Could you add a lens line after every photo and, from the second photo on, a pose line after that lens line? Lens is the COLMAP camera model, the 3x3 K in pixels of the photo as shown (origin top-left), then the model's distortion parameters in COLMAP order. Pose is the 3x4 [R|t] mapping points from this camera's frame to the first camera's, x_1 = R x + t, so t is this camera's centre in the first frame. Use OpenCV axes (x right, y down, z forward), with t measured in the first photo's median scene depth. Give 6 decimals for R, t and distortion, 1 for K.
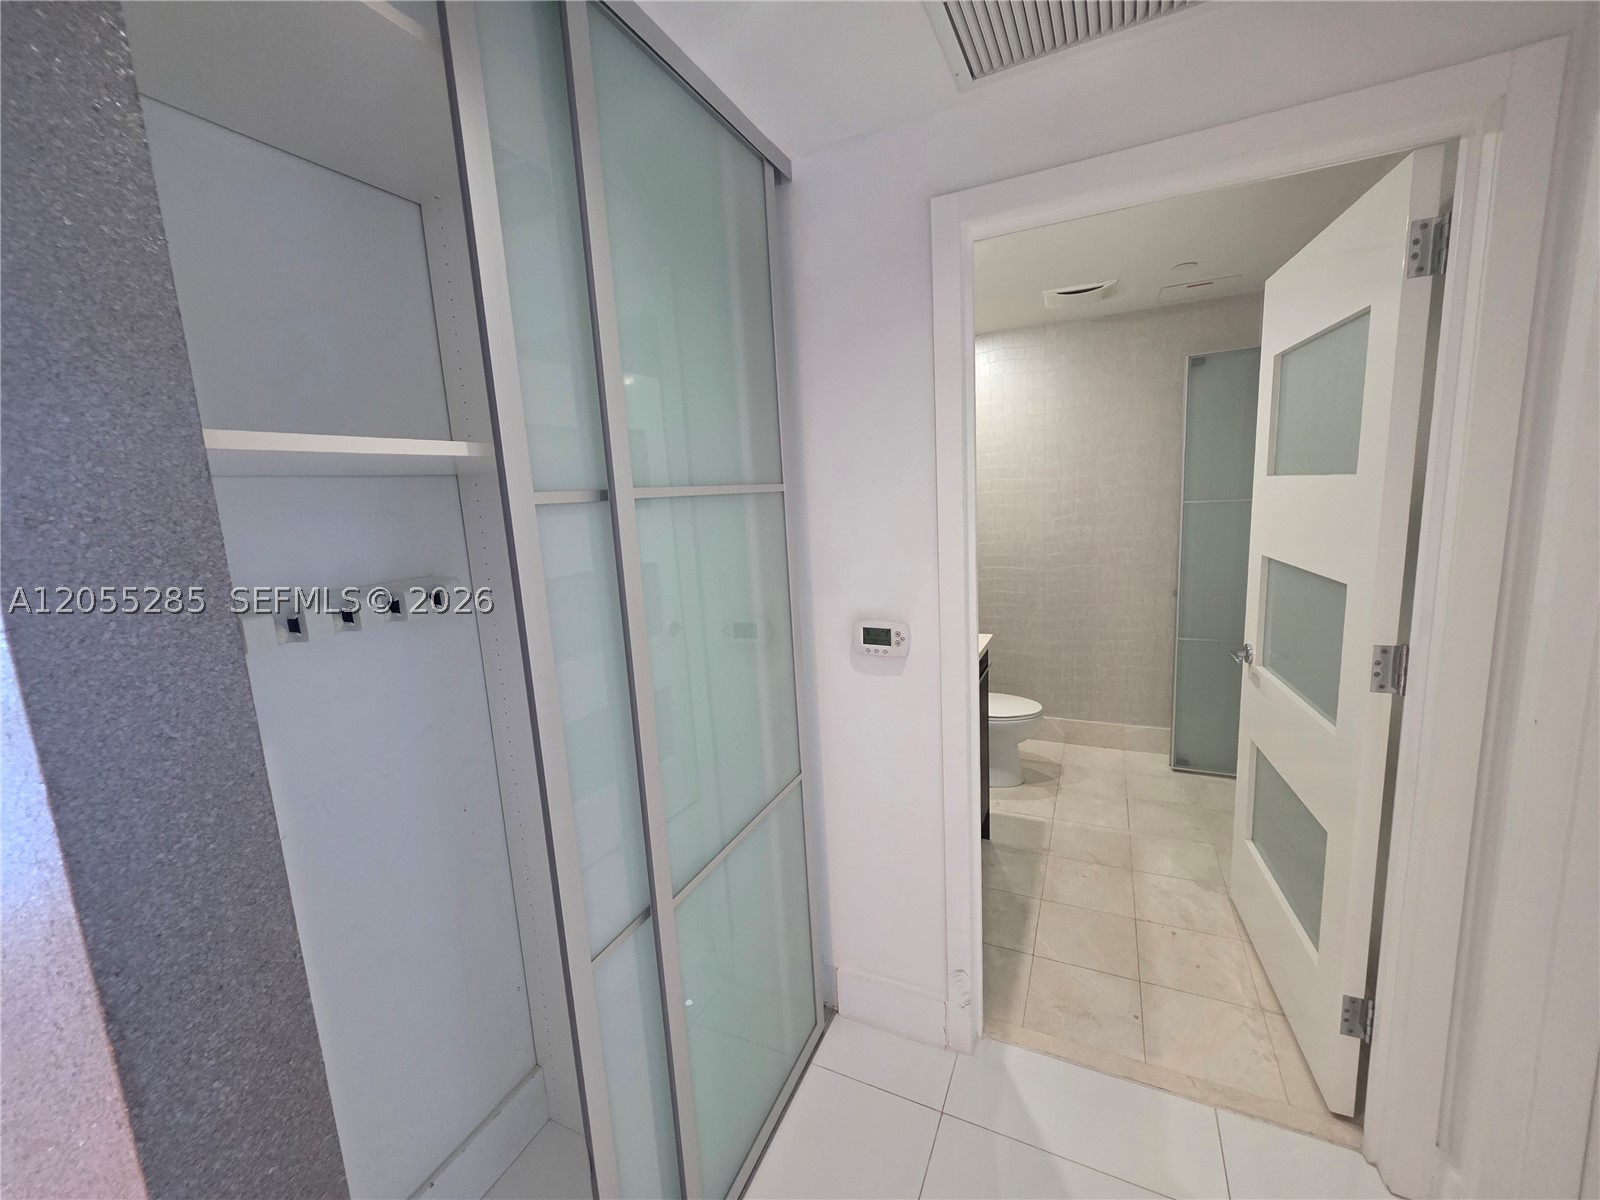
lens RADIAL K [[640.1, 0, 799.5], [0, 640.1, 593.0], [0, 0, 1]] dist [0.000747, 0.001055]
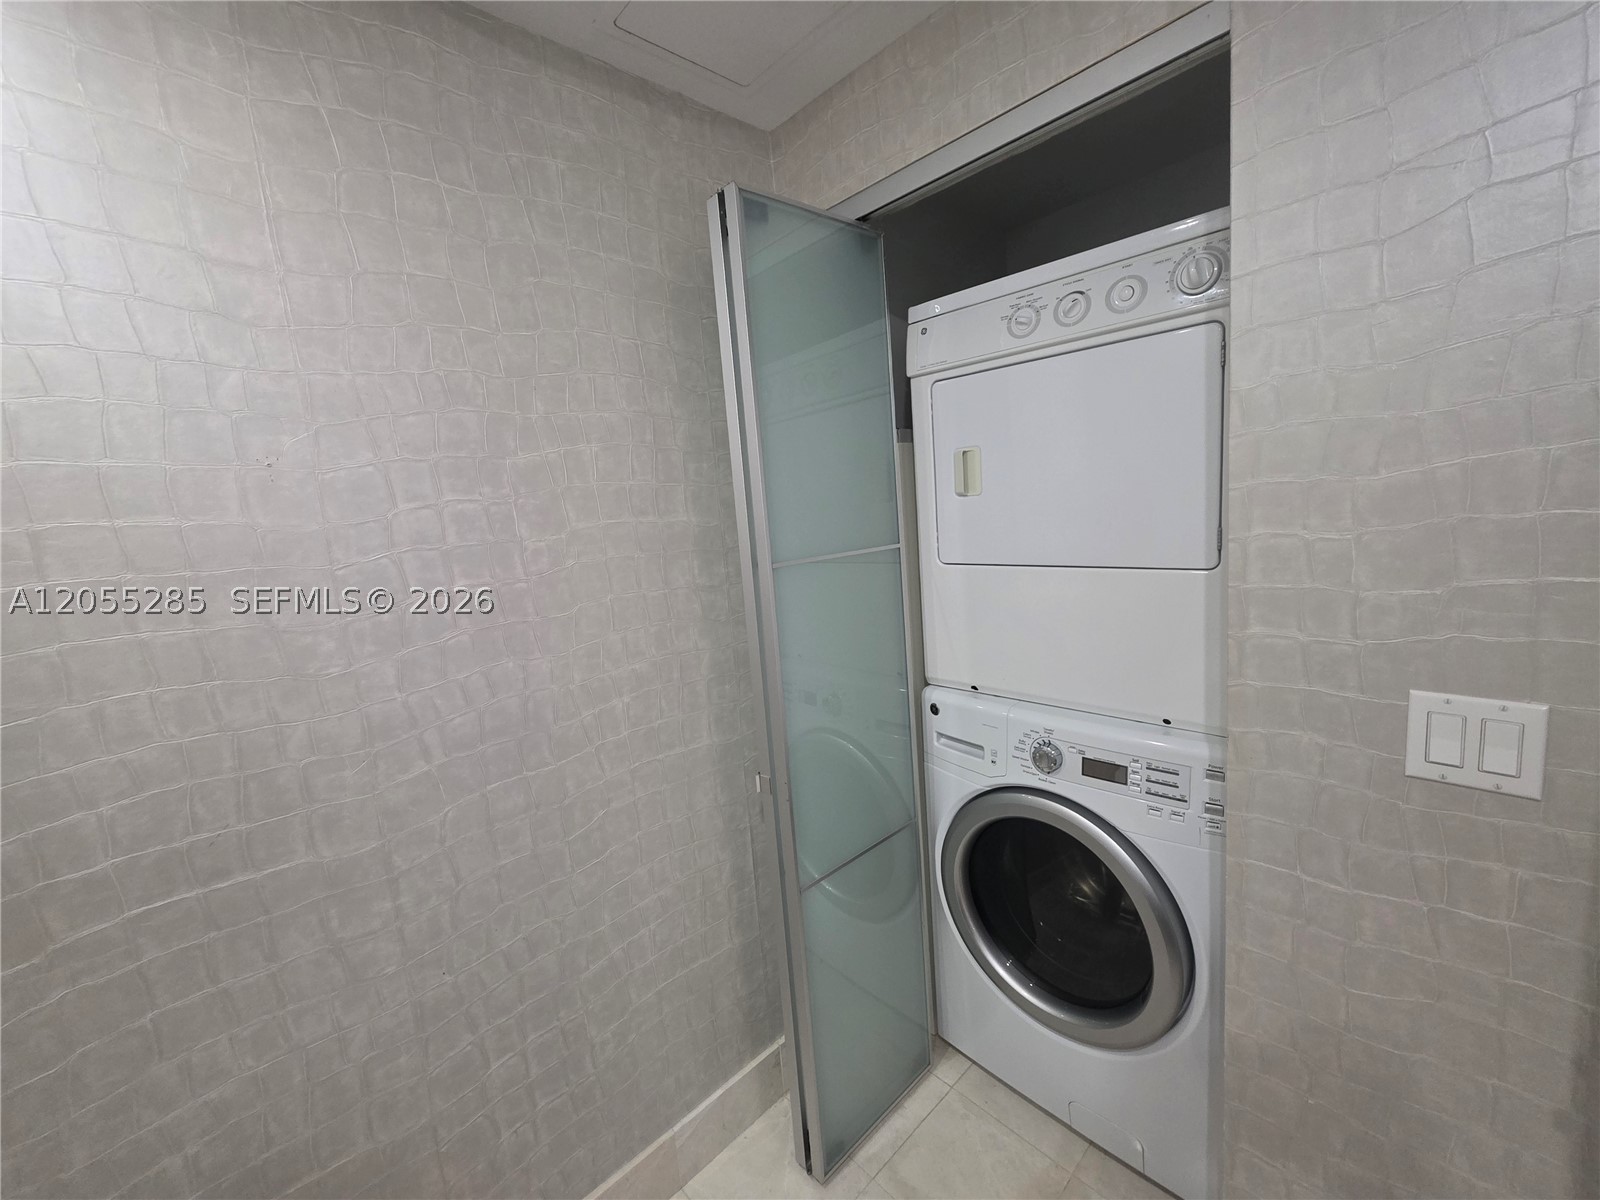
lens RADIAL K [[640.1, 0, 799.5], [0, 640.1, 593.0], [0, 0, 1]] dist [0.000747, 0.001055]
pose [[0.376059, -0.100884, 0.921087, 0.213467], [0.201885, 0.979095, 0.024812, -0.118043], [-0.904335, 0.176623, 0.388564, 0.745530]]
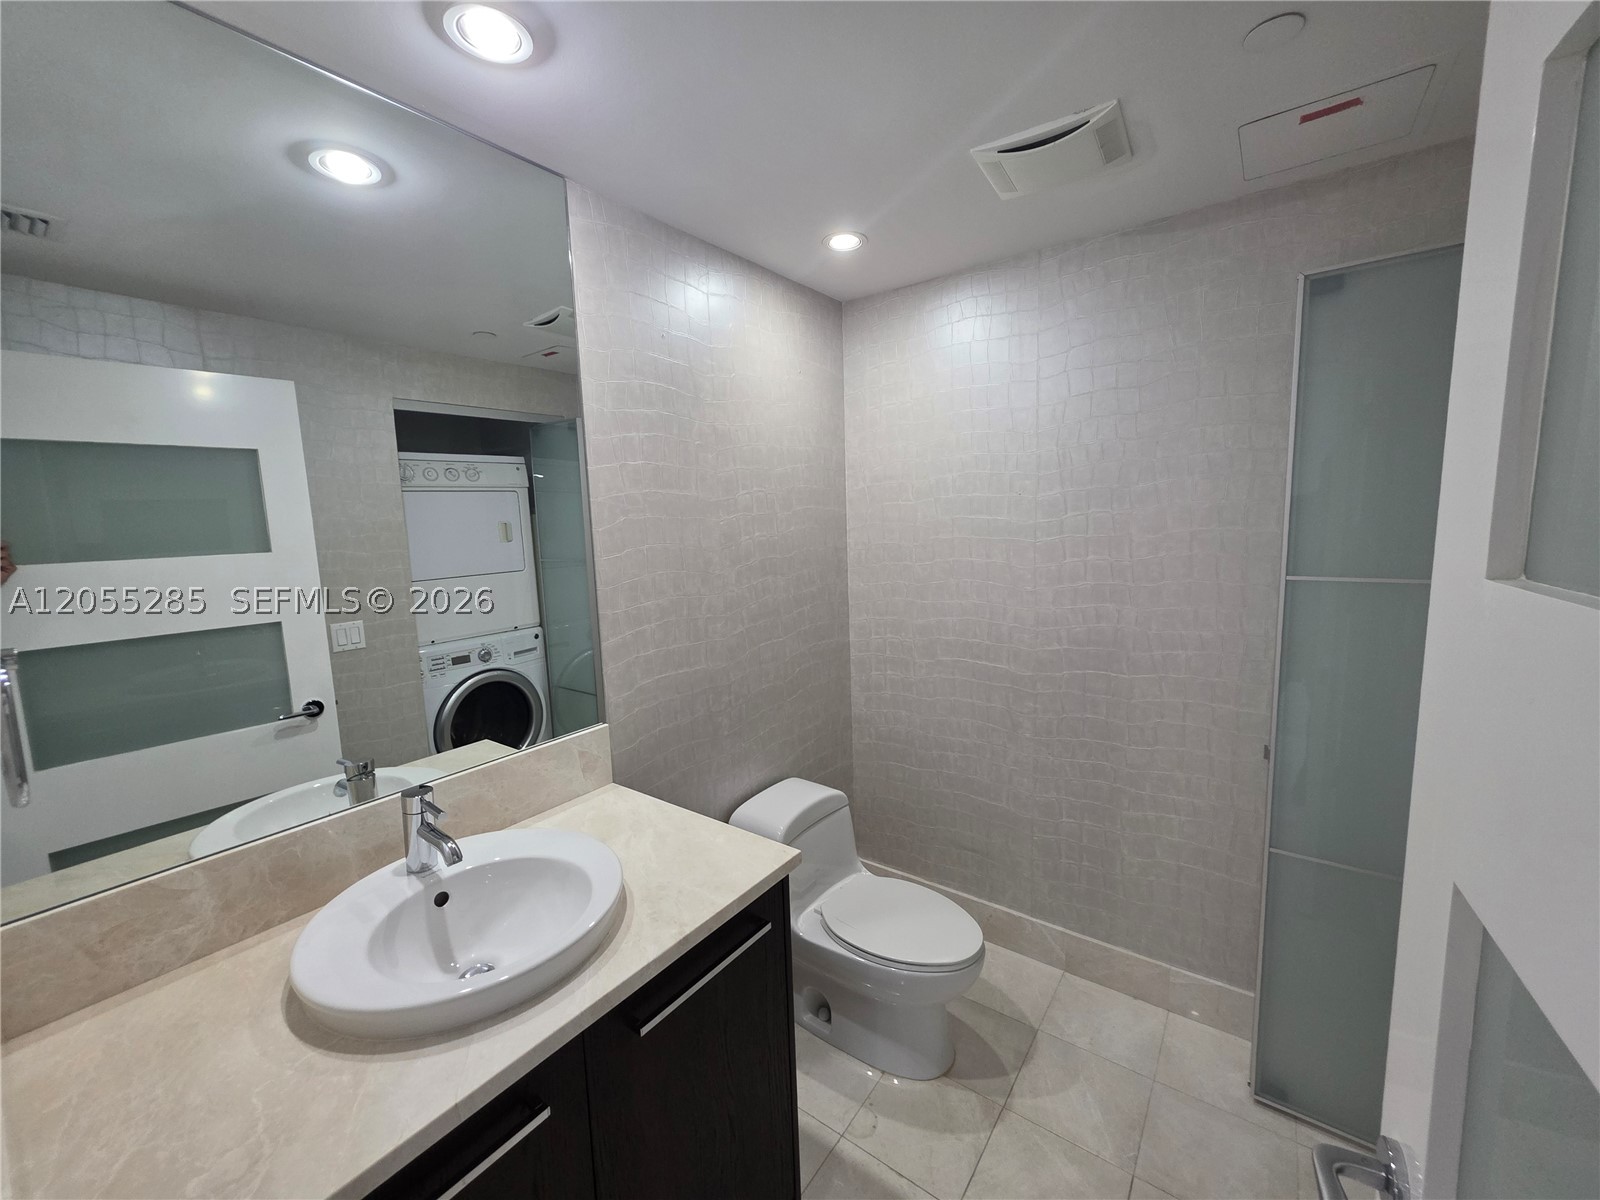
lens RADIAL K [[640.1, 0, 799.5], [0, 640.1, 593.0], [0, 0, 1]] dist [0.000747, 0.001055]
pose [[0.980208, 0.048684, -0.191892, 0.295981], [-0.053642, 0.998345, -0.020729, -0.089823], [0.190566, 0.030613, 0.981197, 0.404707]]
